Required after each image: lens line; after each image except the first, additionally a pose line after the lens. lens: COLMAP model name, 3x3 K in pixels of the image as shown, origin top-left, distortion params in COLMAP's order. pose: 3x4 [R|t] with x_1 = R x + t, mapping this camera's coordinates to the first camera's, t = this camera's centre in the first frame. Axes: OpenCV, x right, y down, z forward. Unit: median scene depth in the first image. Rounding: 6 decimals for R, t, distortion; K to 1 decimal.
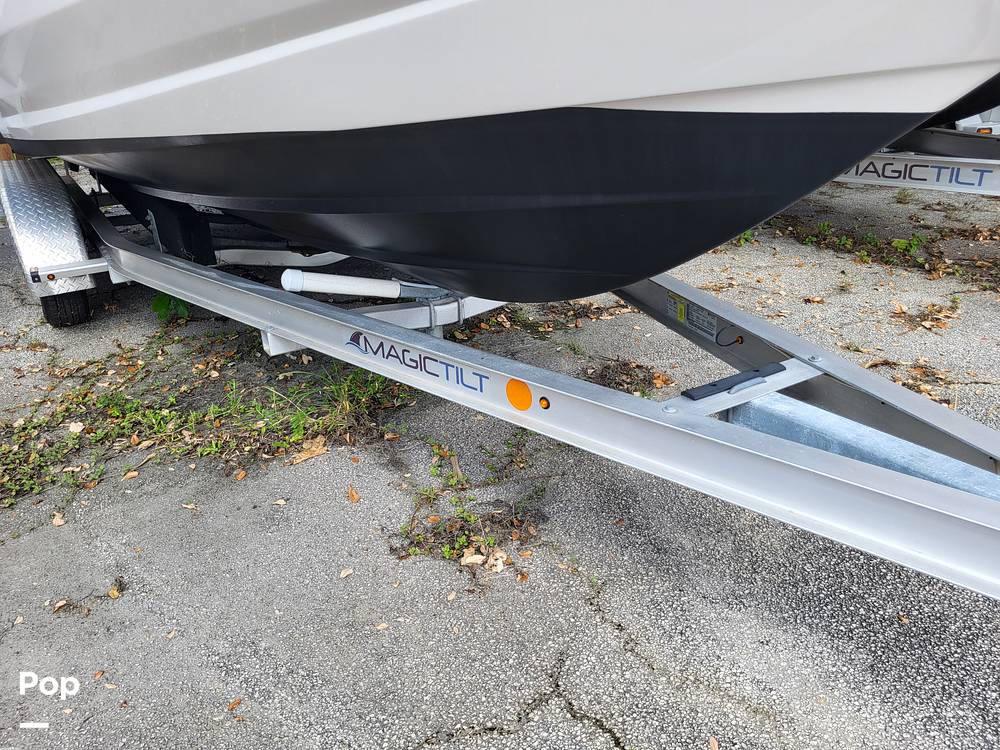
lens RADIAL K [[767.3, 0, 502.9], [0, 767.3, 366.1], [0, 0, 1]] dist [0.035772, -0.018050]
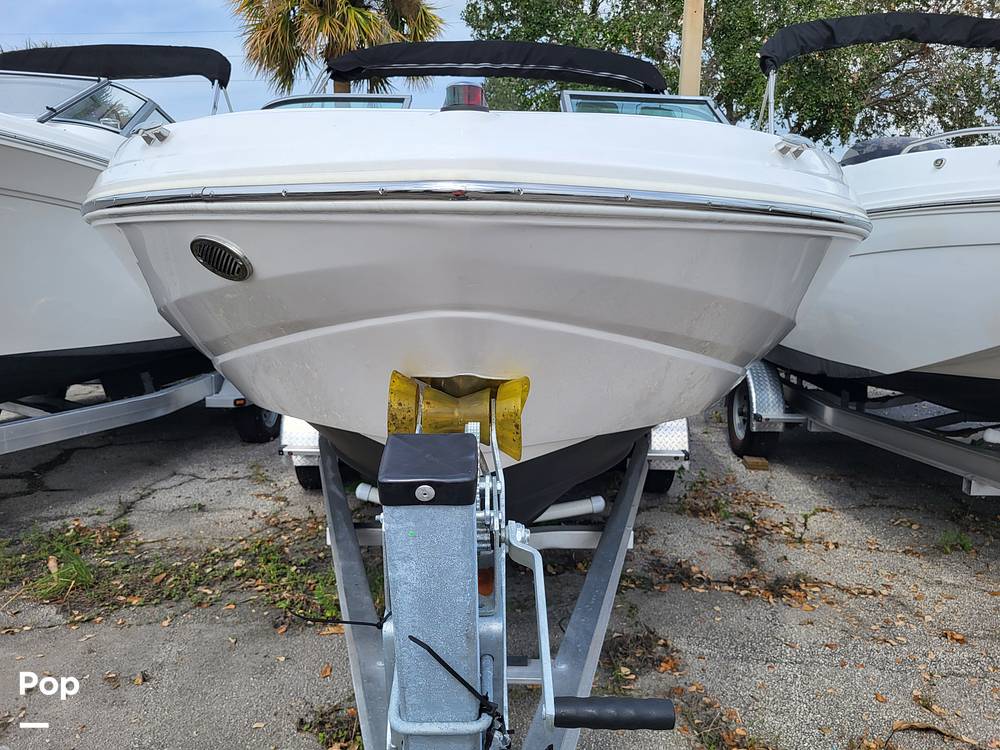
lens RADIAL K [[772.3, 0, 493.2], [0, 772.3, 377.9], [0, 0, 1]] dist [0.023359, -0.009592]
pose [[0.846813, 0.127514, -0.516380, 0.448501], [-0.248898, 0.952983, -0.172840, -0.097622], [0.470062, 0.274889, 0.838736, -0.039635]]
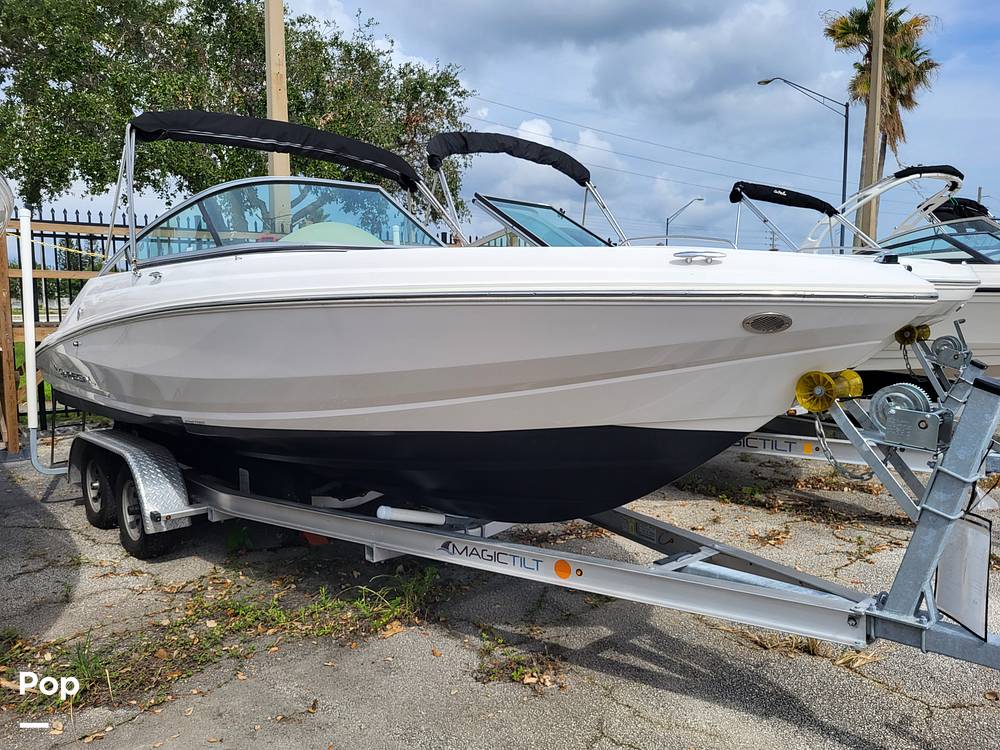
lens RADIAL K [[760.5, 0, 495.5], [0, 760.5, 372.9], [0, 0, 1]] dist [0.026980, -0.000119]
pose [[0.988080, 0.016739, 0.153027, -0.231697], [0.031990, 0.950041, -0.310482, 0.082974], [-0.150579, 0.311677, 0.938181, -0.445719]]
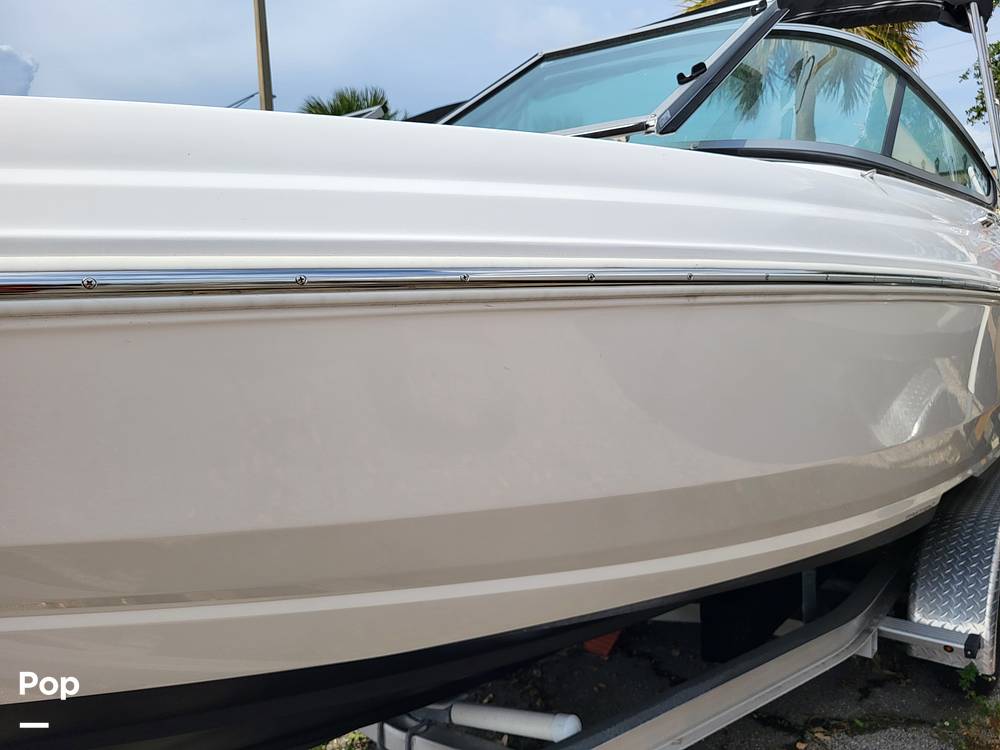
lens RADIAL K [[786.0, 0, 504.1], [0, 786.0, 365.5], [0, 0, 1]] dist [0.006777, 0.002470]
pose [[0.338851, 0.105730, -0.934880, 0.588197], [-0.344739, 0.938510, -0.018812, -0.393426], [0.875406, 0.328664, 0.354464, 0.591495]]
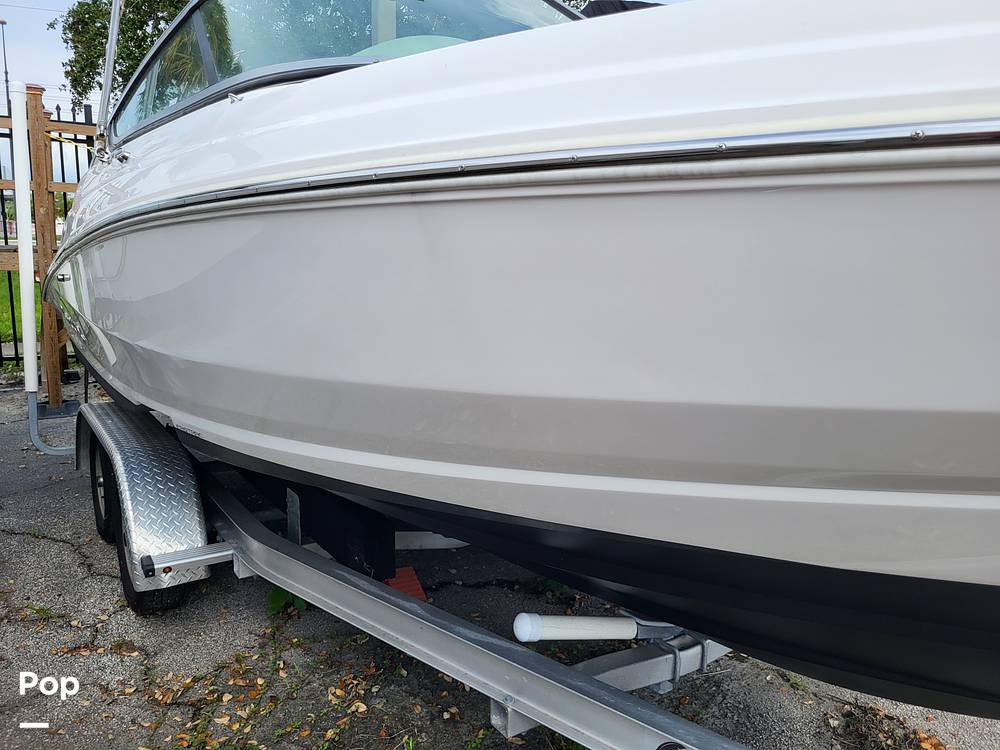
lens RADIAL K [[769.2, 0, 520.4], [0, 769.2, 361.6], [0, 0, 1]] dist [0.015429, 0.001196]
pose [[0.997613, 0.048835, 0.048825, -0.265751], [-0.035078, 0.967391, -0.250848, -0.141400], [-0.059483, 0.248536, 0.966794, 0.125745]]
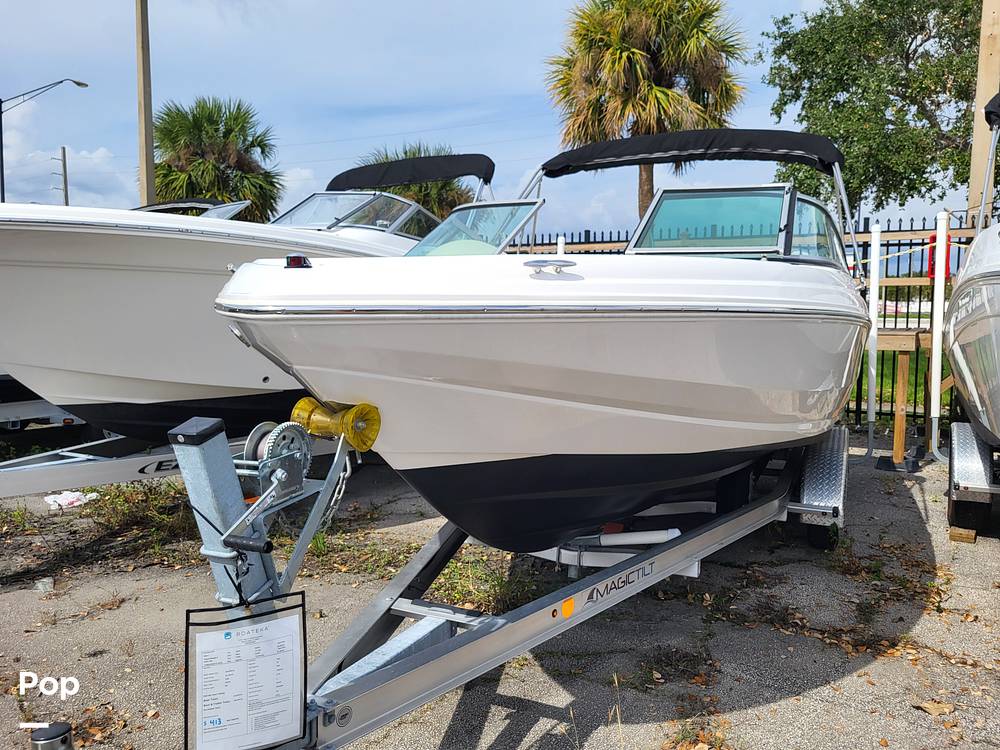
lens RADIAL K [[768.6, 0, 508.8], [0, 768.6, 371.9], [0, 0, 1]] dist [0.022868, -0.003478]
pose [[0.556177, 0.108613, -0.823936, 0.870188], [-0.352725, 0.928547, -0.115695, -0.158007], [0.752497, 0.354970, 0.554747, -0.001874]]
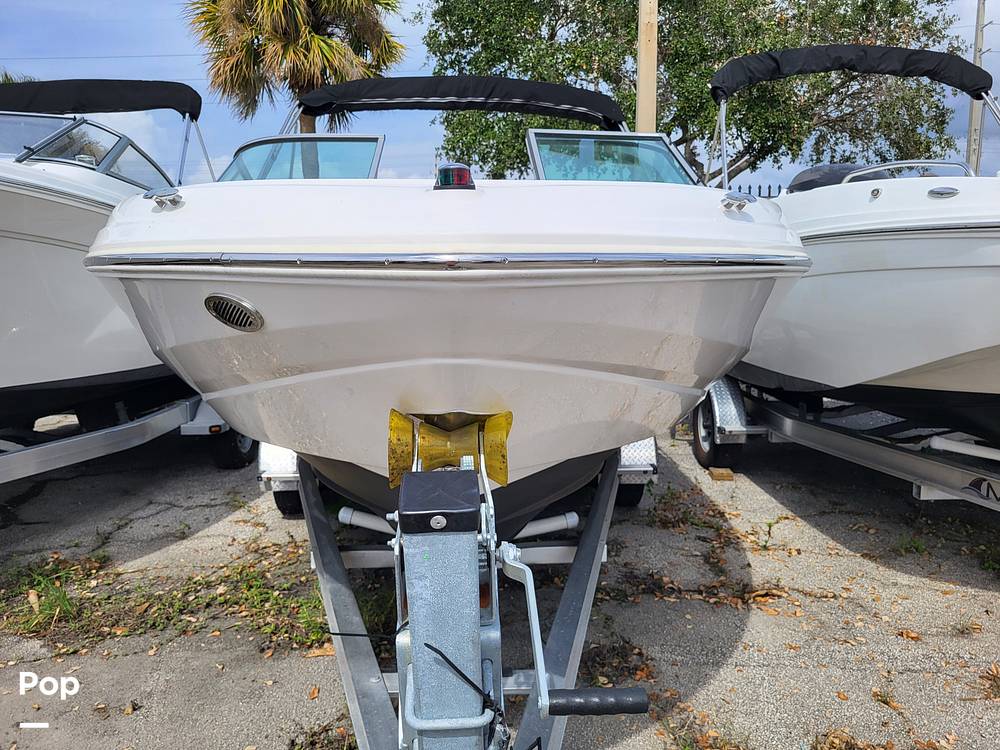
lens RADIAL K [[773.1, 0, 495.1], [0, 773.1, 364.7], [0, 0, 1]] dist [0.019928, -0.002833]
pose [[0.871551, 0.087877, -0.482366, 0.463425], [-0.216859, 0.951438, -0.218493, -0.097188], [0.439740, 0.295033, 0.848283, -0.088578]]
